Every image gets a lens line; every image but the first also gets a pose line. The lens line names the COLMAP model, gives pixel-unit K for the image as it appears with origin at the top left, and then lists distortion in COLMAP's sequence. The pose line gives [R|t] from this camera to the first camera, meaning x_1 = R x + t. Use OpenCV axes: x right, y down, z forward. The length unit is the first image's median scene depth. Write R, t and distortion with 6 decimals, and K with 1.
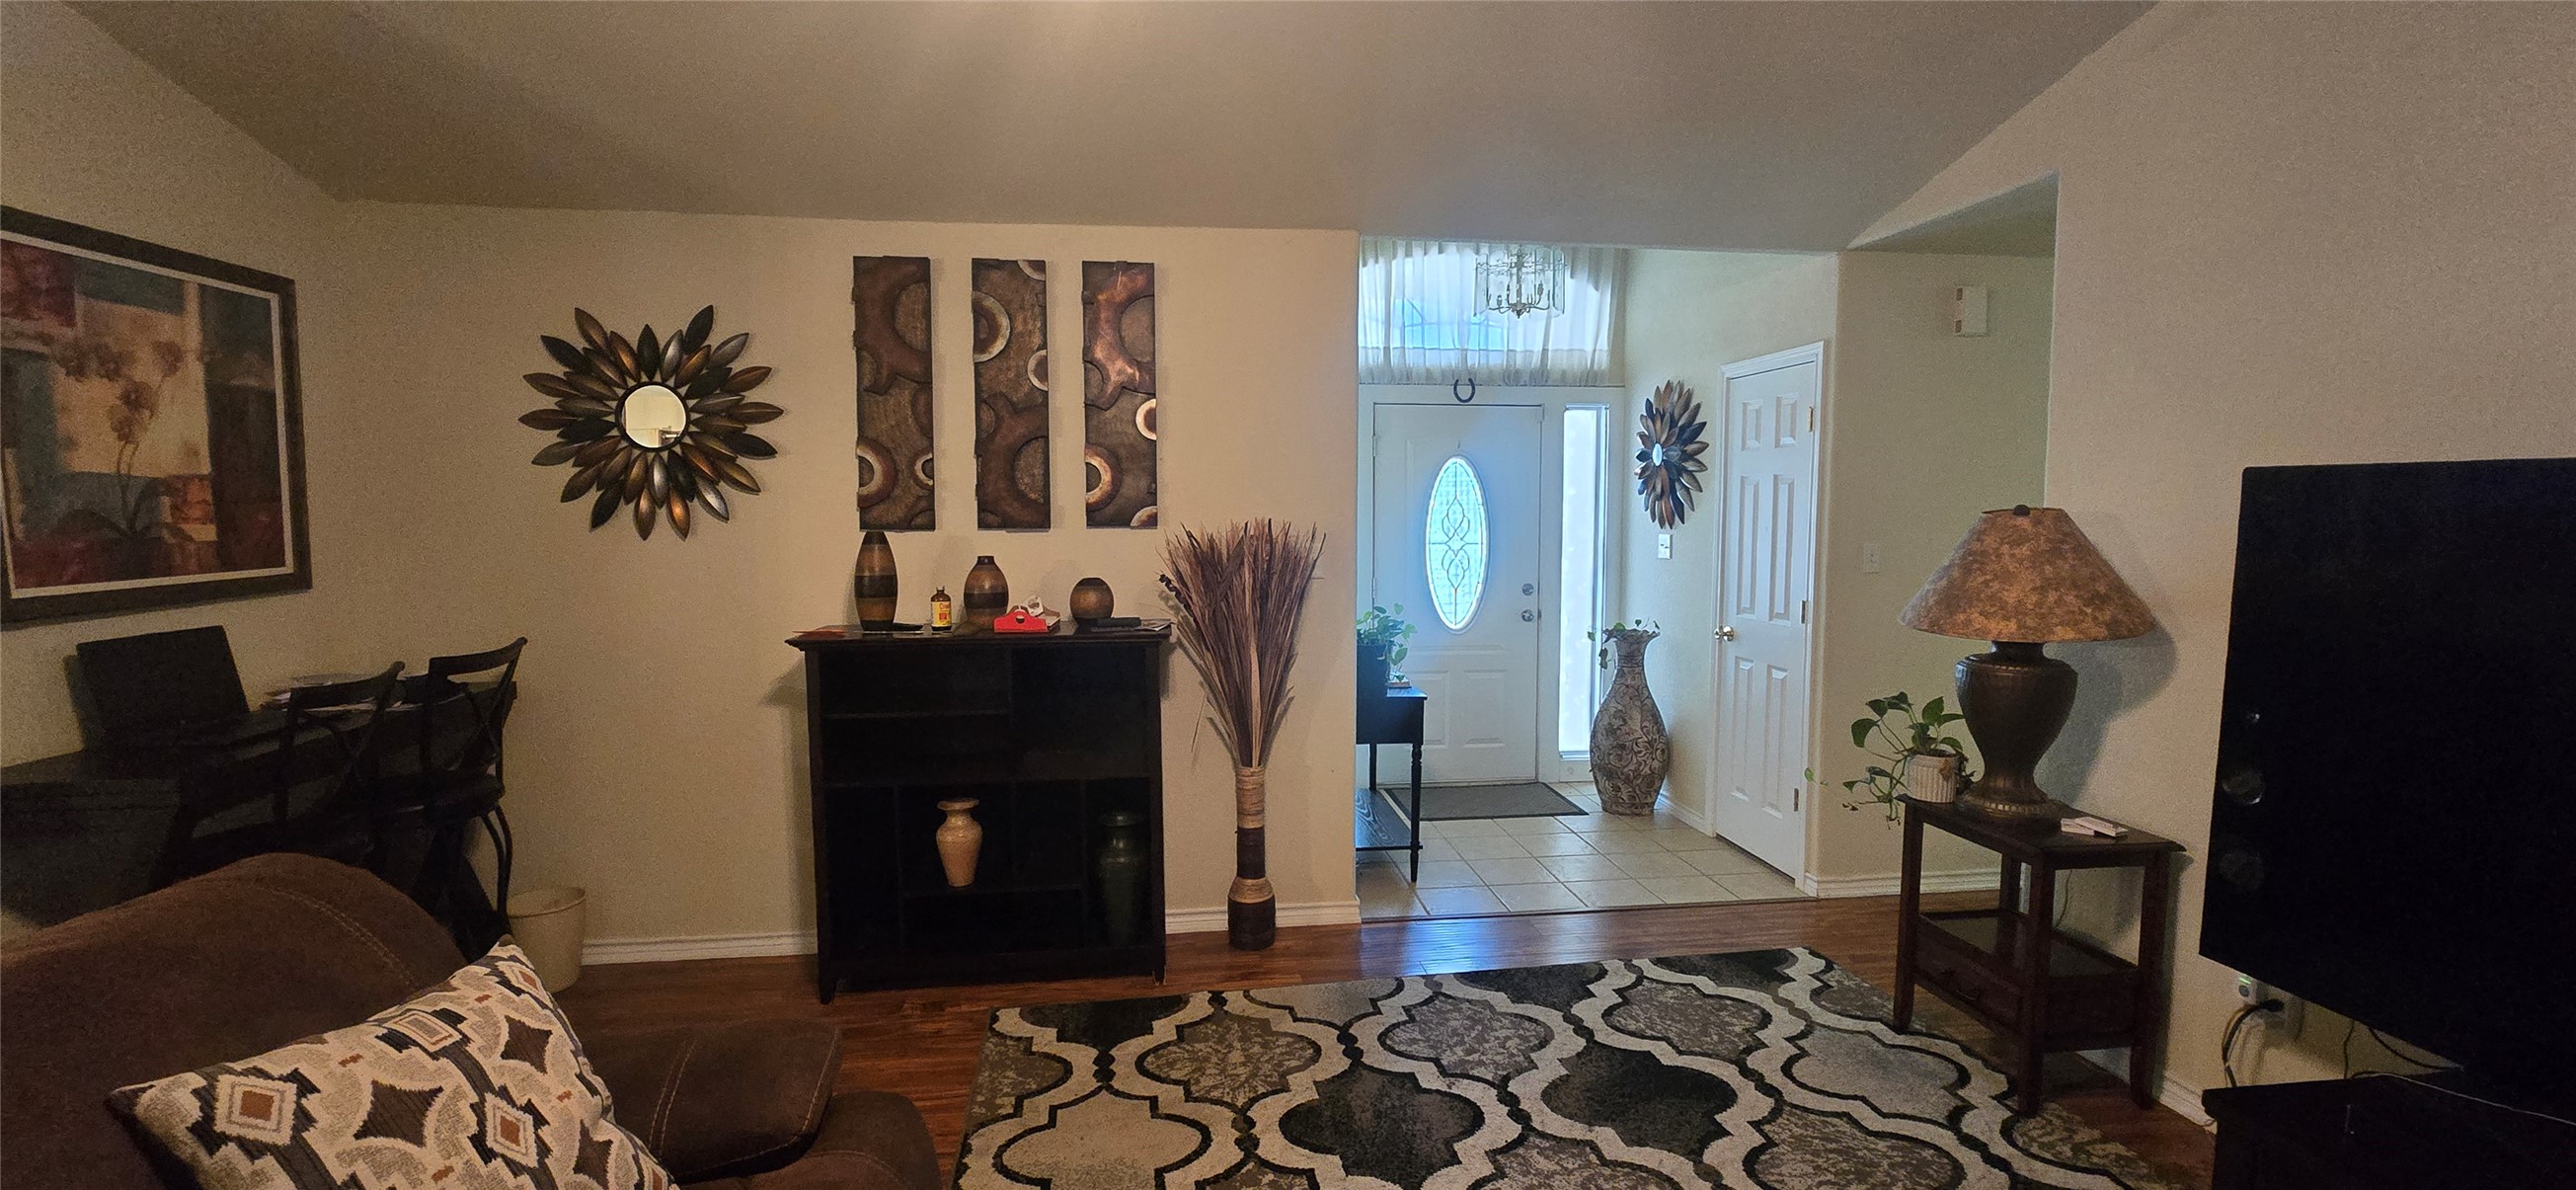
lens RADIAL K [[1057.6, 0, 1272.7], [0, 1057.6, 582.2], [0, 0, 1]] dist [-0.002652, 0.000084]
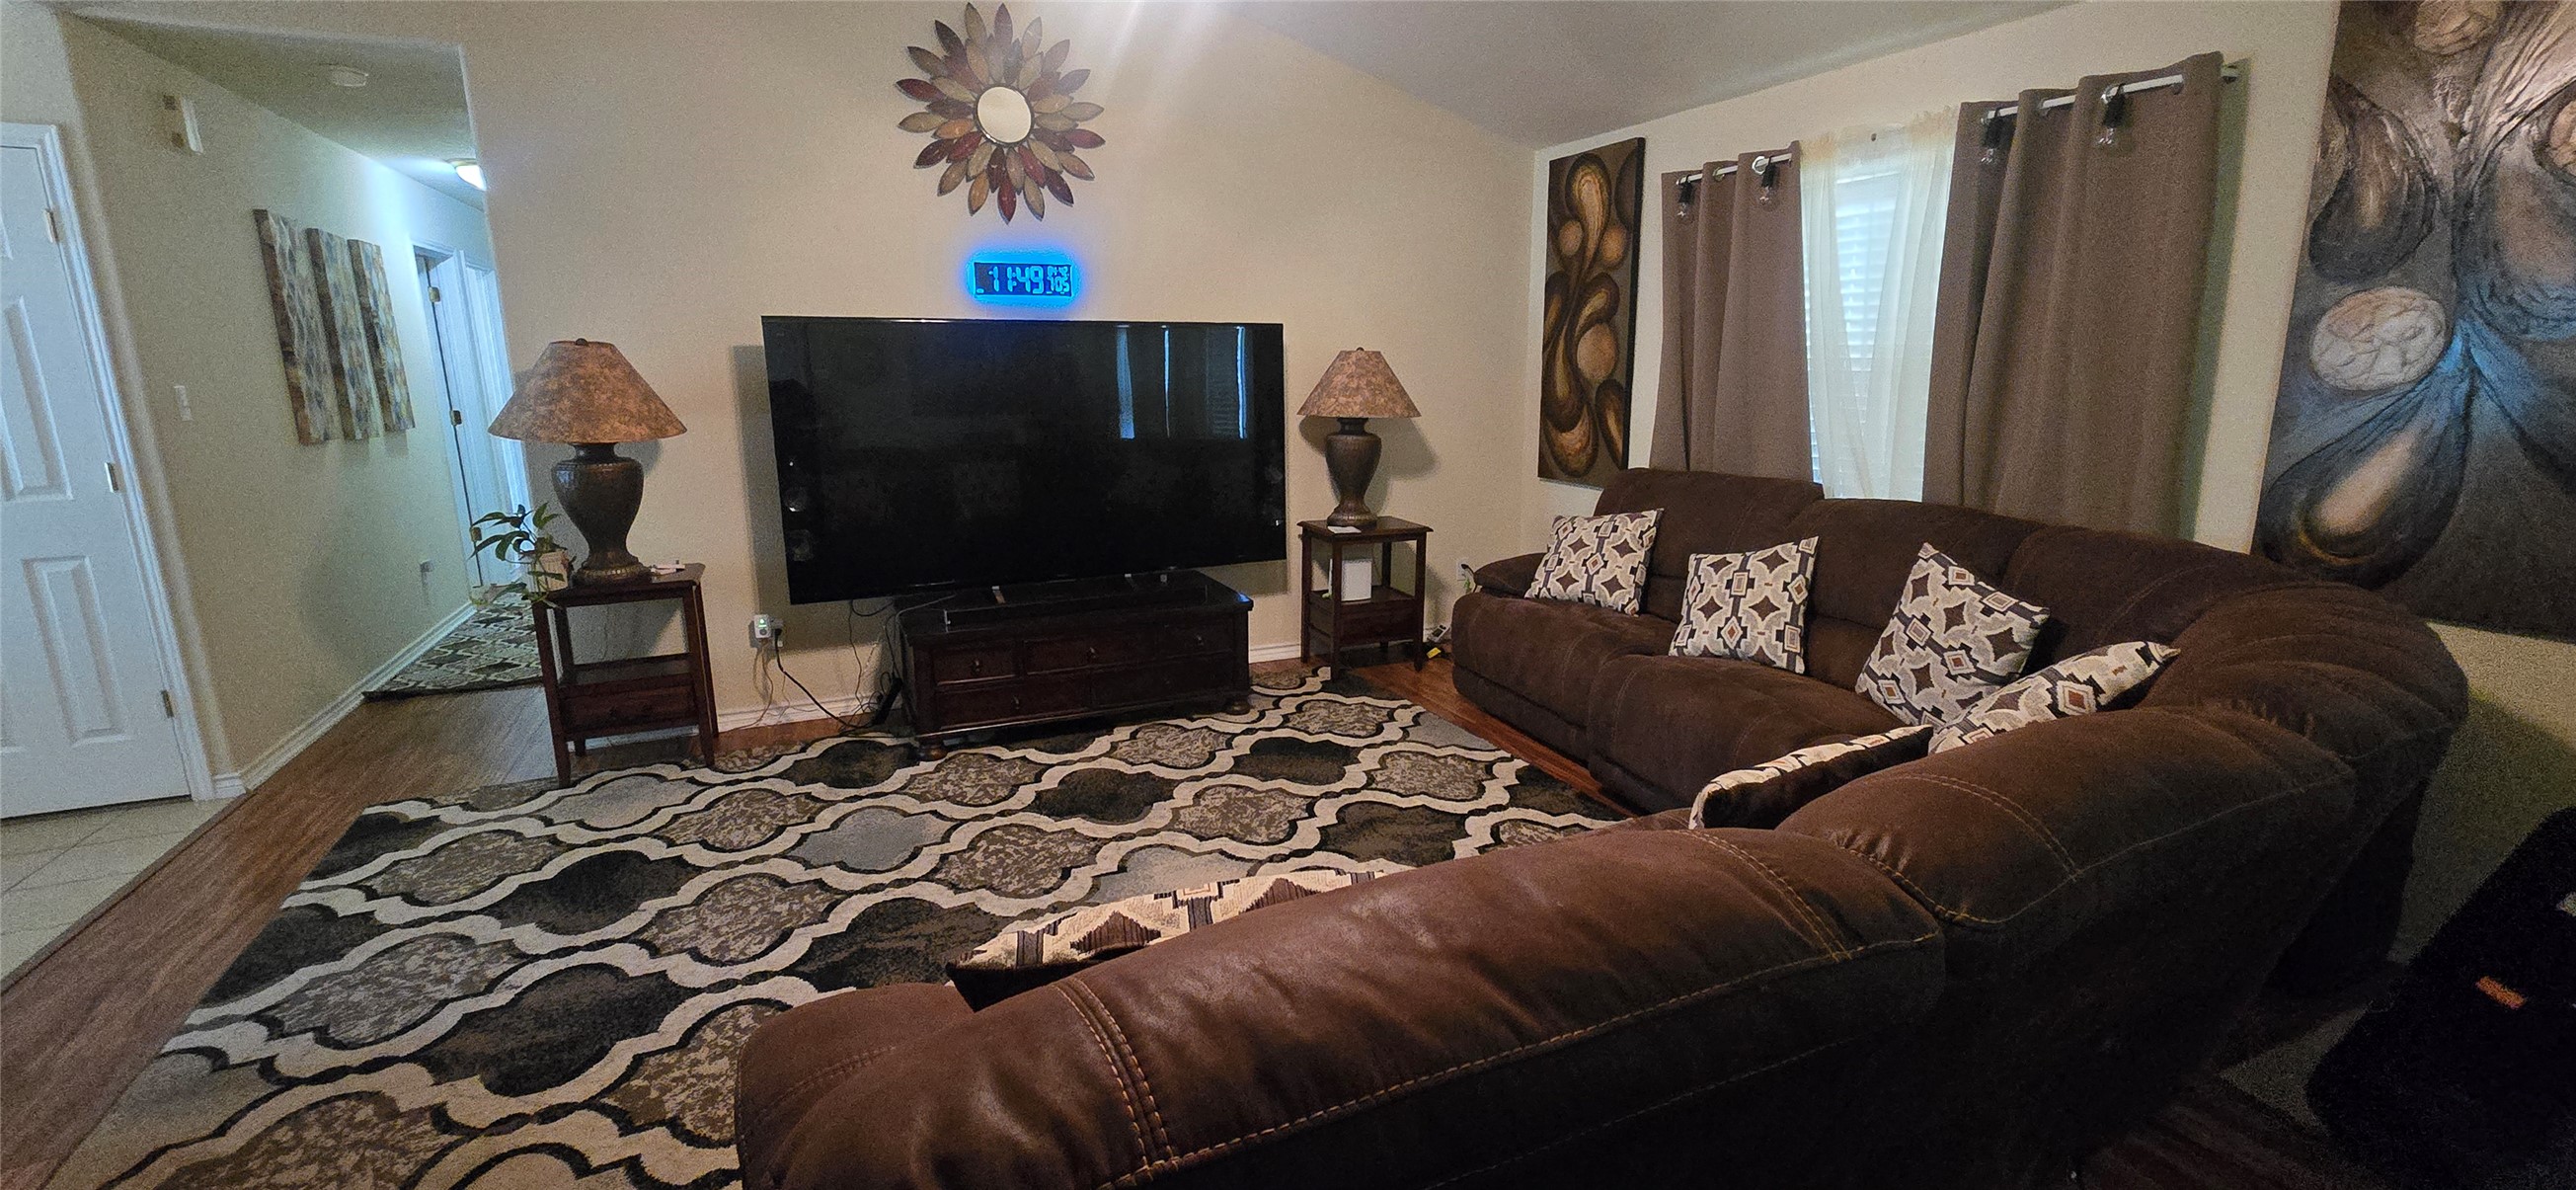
lens RADIAL K [[1069.5, 0, 1305.0], [0, 1069.5, 588.0], [0, 0, 1]] dist [-0.000713, 0.000094]
pose [[-0.308921, -0.201525, 0.929492, -0.661036], [0.076014, 0.968936, 0.235341, -0.014825], [-0.948045, 0.143356, -0.284006, 0.456110]]
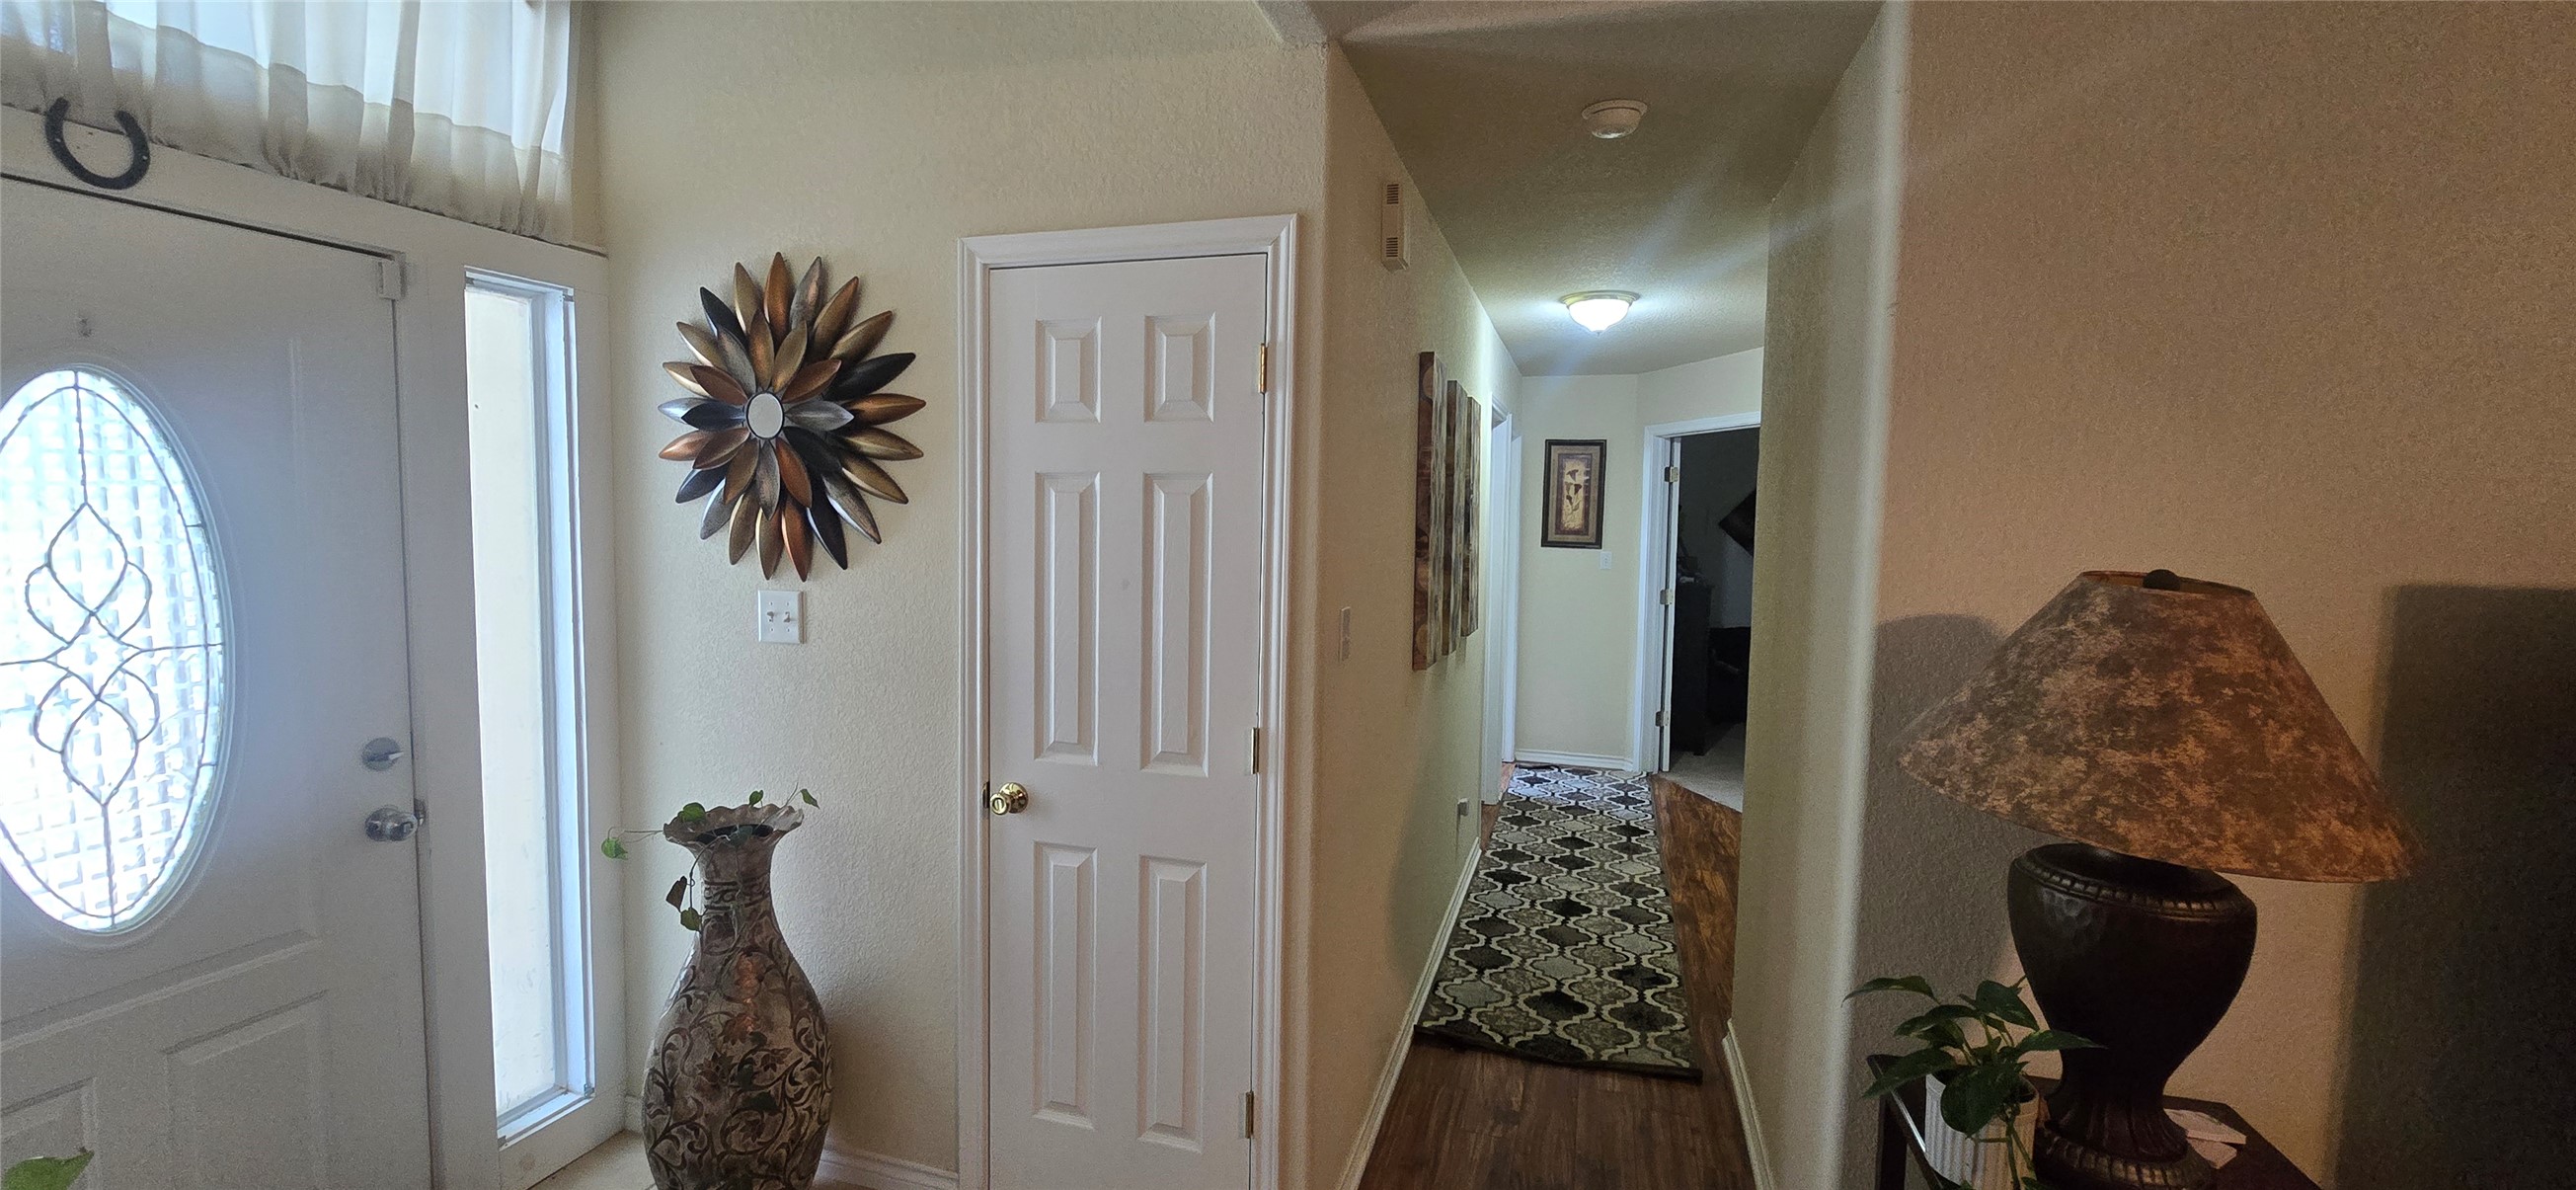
lens RADIAL K [[1057.6, 0, 1272.7], [0, 1057.6, 582.2], [0, 0, 1]] dist [-0.002652, 0.000084]
pose [[0.408740, -0.056400, 0.910907, 0.061092], [0.048397, 0.998024, 0.040078, -0.086807], [-0.911367, 0.027703, 0.410662, 0.938231]]
